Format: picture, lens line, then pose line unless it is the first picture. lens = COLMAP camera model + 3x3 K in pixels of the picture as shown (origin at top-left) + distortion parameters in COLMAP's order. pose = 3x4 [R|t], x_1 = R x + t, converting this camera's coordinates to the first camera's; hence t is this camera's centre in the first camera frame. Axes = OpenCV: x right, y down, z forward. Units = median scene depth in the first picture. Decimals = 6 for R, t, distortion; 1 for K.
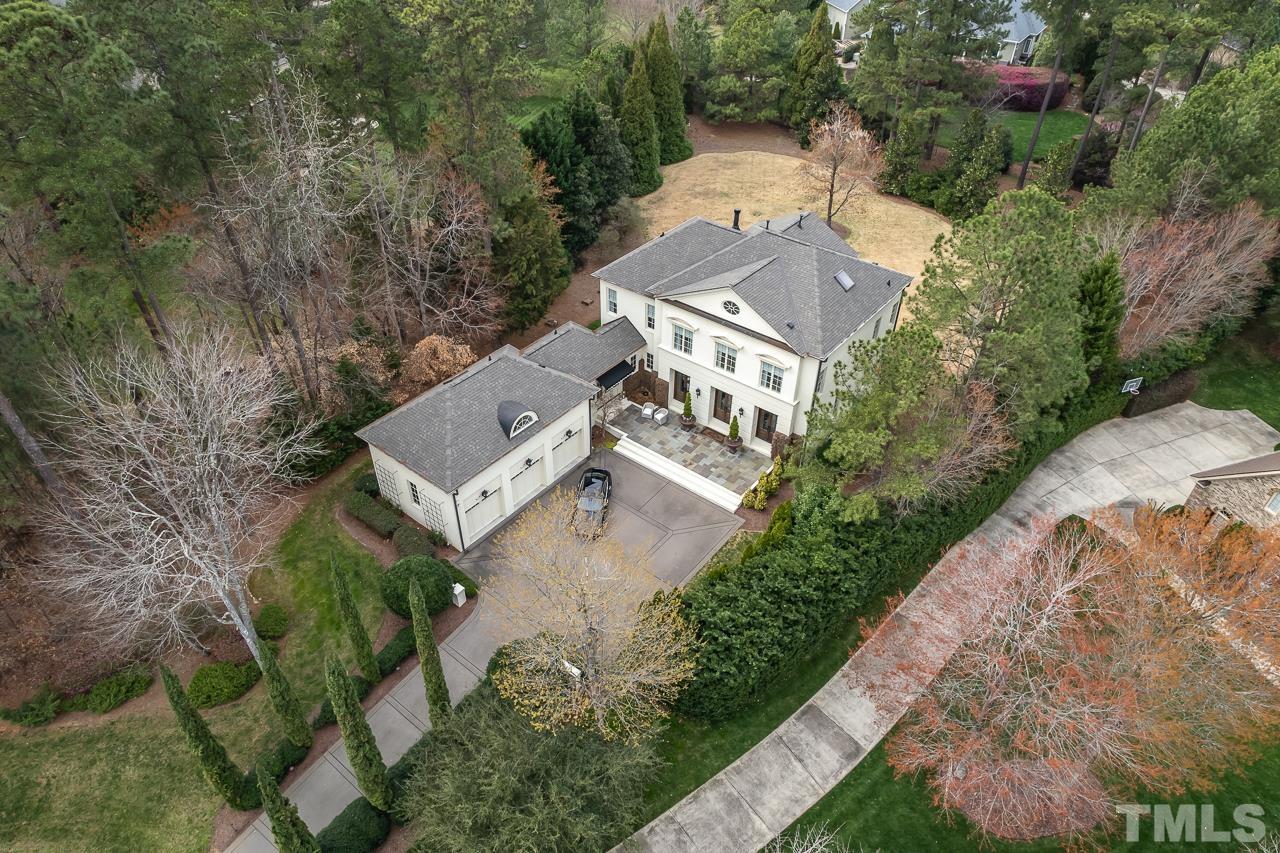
lens RADIAL K [[831.0, 0, 641.5], [0, 831.0, 430.2], [0, 0, 1]] dist [-0.058318, 0.045774]
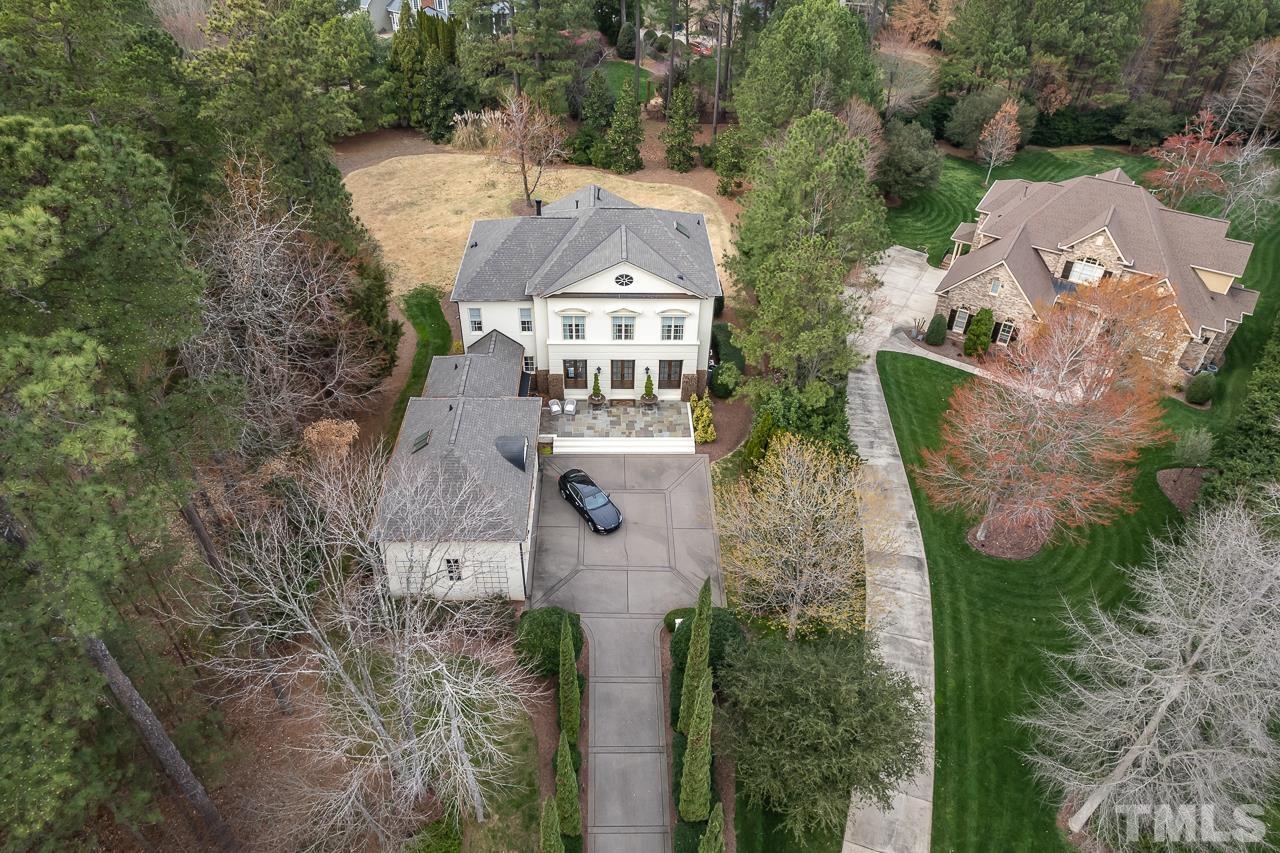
lens RADIAL K [[831.0, 0, 640.1], [0, 831.0, 436.9], [0, 0, 1]] dist [-0.058318, 0.045774]
pose [[0.767097, -0.397794, 0.503312, -0.464876], [0.387772, 0.912513, 0.130204, -0.087606], [-0.511073, 0.095291, 0.854239, 0.083510]]
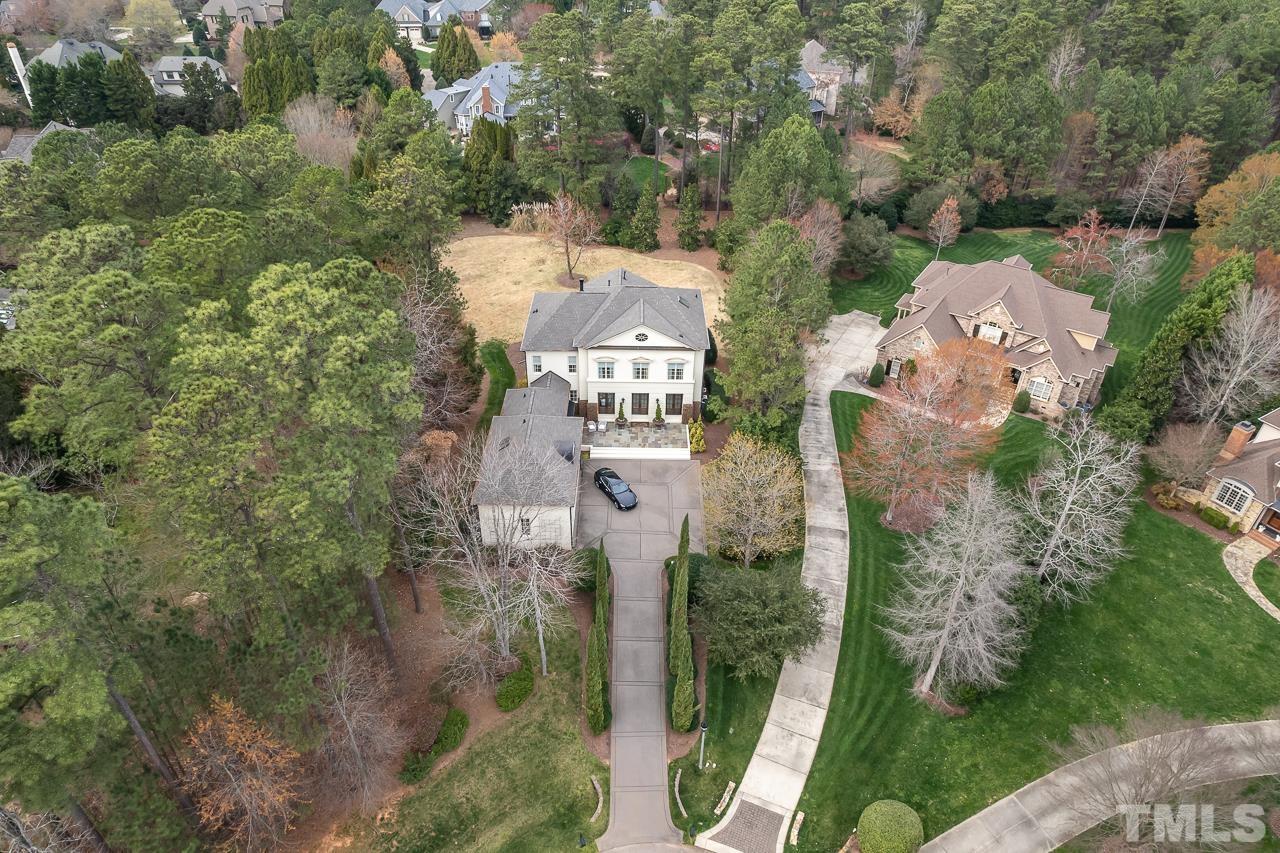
lens RADIAL K [[831.0, 0, 642.8], [0, 831.0, 426.4], [0, 0, 1]] dist [-0.058318, 0.045774]
pose [[0.783664, -0.351085, 0.512455, -0.693138], [0.378625, 0.923973, 0.054010, -0.071494], [-0.492456, 0.151702, 0.857014, -0.284662]]
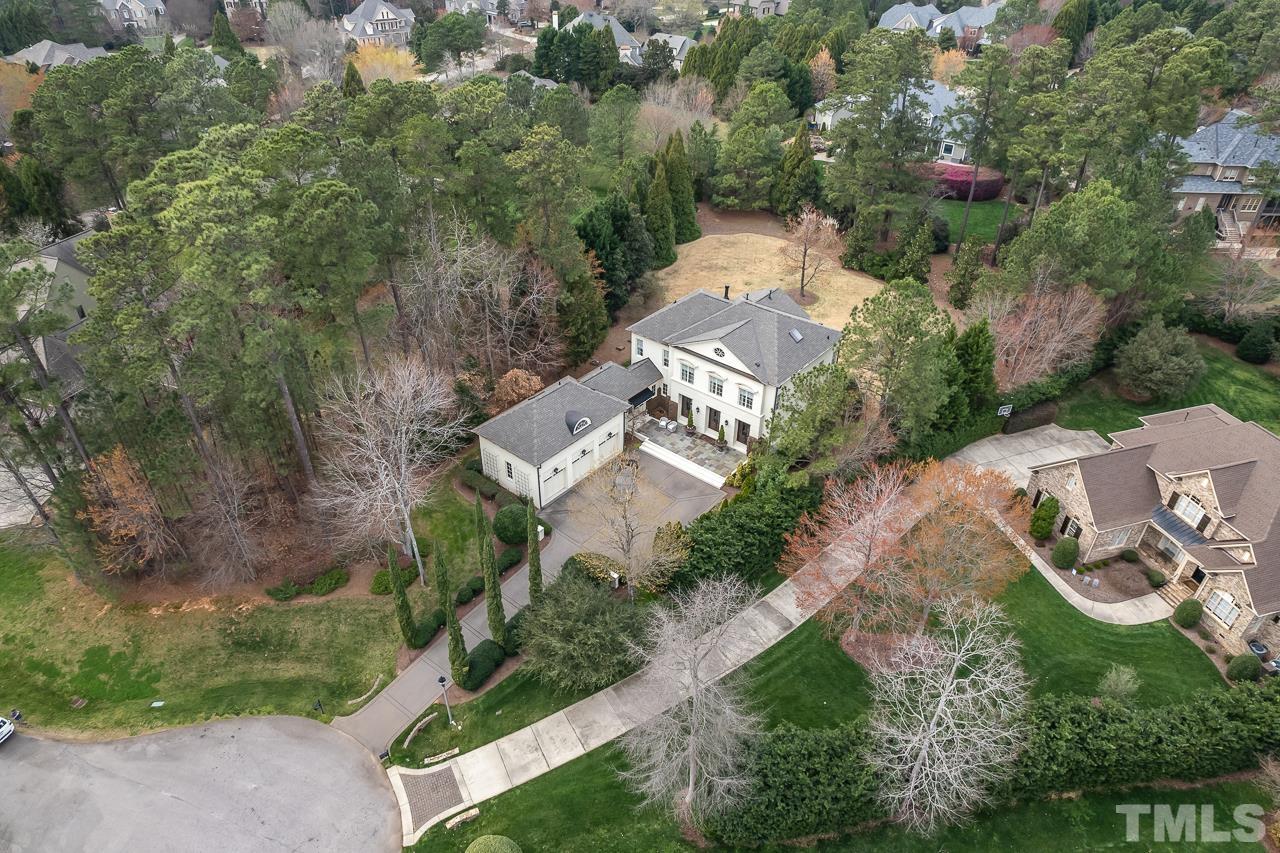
lens RADIAL K [[831.0, 0, 640.5], [0, 831.0, 423.9], [0, 0, 1]] dist [-0.058318, 0.045774]
pose [[0.999682, 0.015086, -0.020182, -0.002899], [-0.016382, 0.997706, -0.065676, 0.078562], [0.019145, 0.065986, 0.997637, -0.472152]]
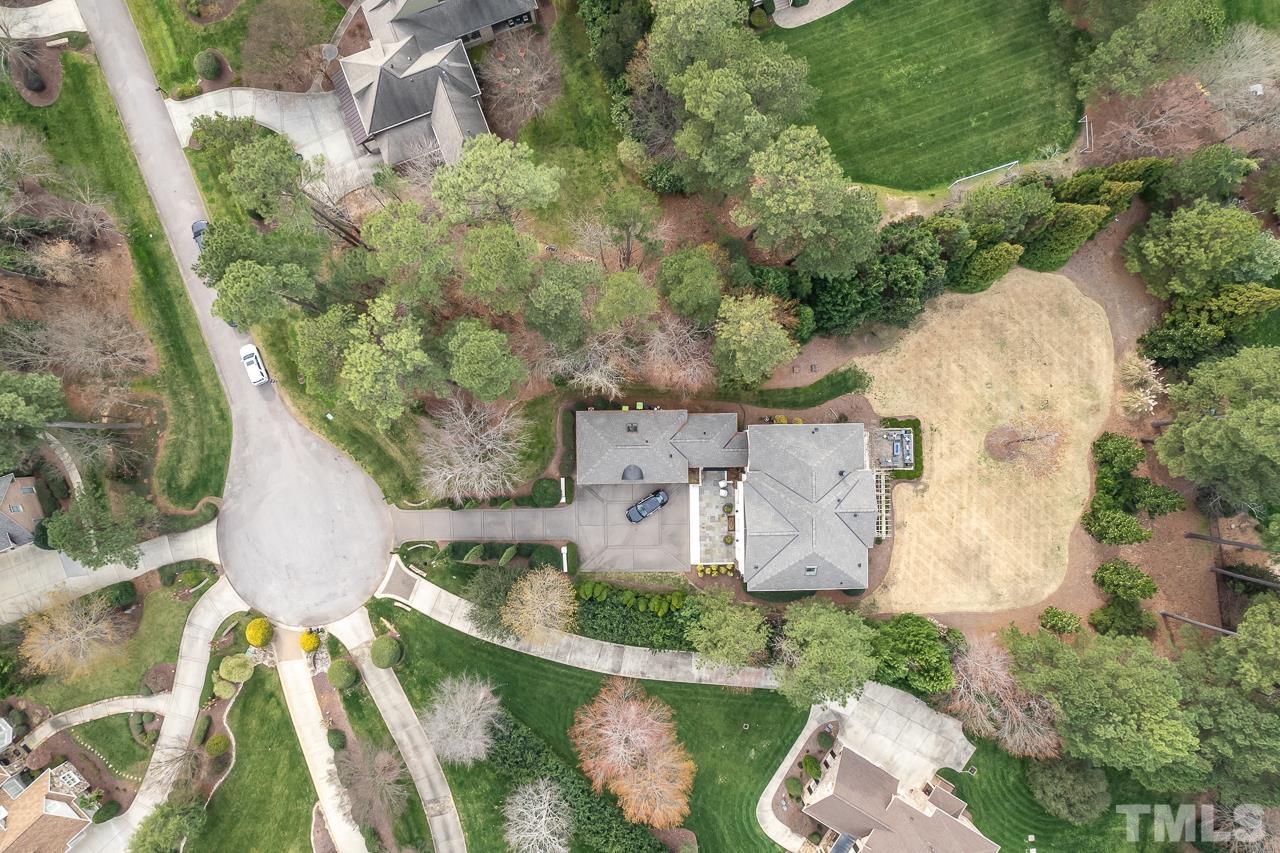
lens RADIAL K [[831.0, 0, 644.4], [0, 831.0, 427.2], [0, 0, 1]] dist [-0.058318, 0.045774]
pose [[0.629984, 0.776594, -0.004564, -0.186999], [-0.485984, 0.398807, 0.777672, -1.406320], [0.605755, -0.487703, 0.628654, -0.128282]]
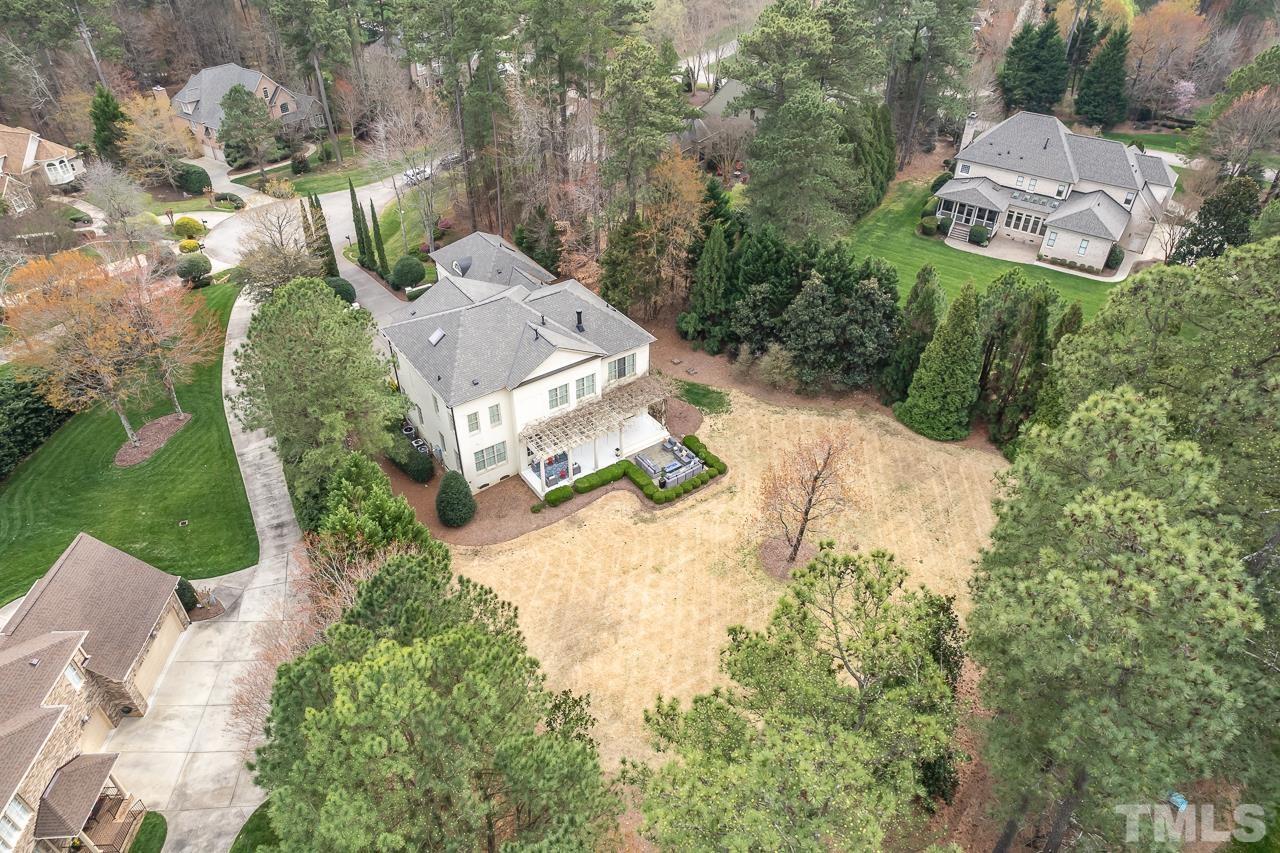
lens RADIAL K [[831.0, 0, 636.5], [0, 831.0, 430.2], [0, 0, 1]] dist [-0.058318, 0.045774]
pose [[-0.288838, 0.570706, -0.768679, 1.115648], [-0.599029, 0.518582, 0.610112, -0.976847], [0.746818, 0.636684, 0.192083, 1.028996]]
